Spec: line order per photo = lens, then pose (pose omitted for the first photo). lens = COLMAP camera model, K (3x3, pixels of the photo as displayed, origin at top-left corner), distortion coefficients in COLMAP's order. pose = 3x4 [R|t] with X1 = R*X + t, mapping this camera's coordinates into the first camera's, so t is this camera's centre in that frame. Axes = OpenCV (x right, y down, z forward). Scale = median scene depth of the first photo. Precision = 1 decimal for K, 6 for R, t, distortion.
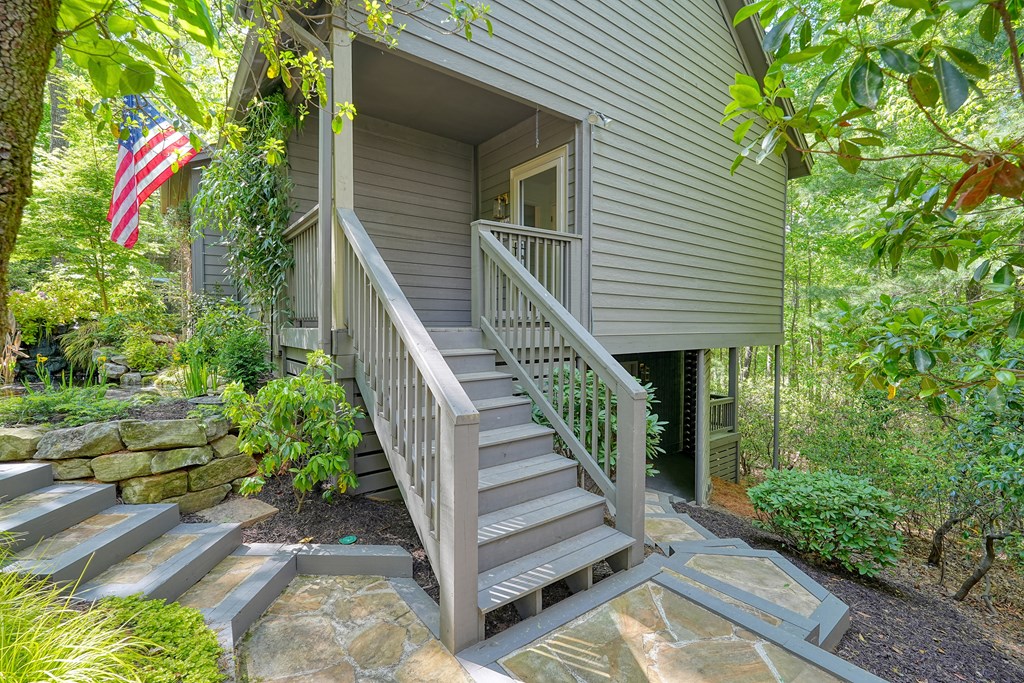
lens RADIAL K [[460.2, 0, 514.0], [0, 460.2, 341.1], [0, 0, 1]] dist [-0.015514, 0.009438]
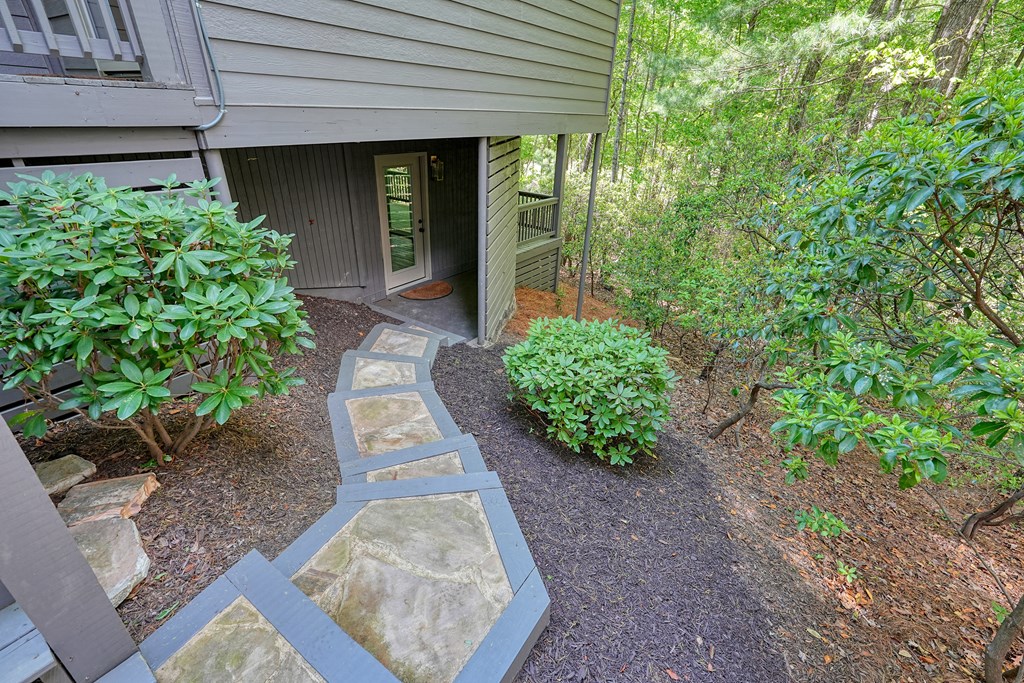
lens RADIAL K [[460.2, 0, 514.0], [0, 460.2, 341.1], [0, 0, 1]] dist [-0.015514, 0.009438]
pose [[0.957097, -0.093487, 0.274274, 0.390222], [-0.035149, 0.902081, 0.430134, -0.004174], [-0.287629, -0.421320, 0.860092, 0.449110]]
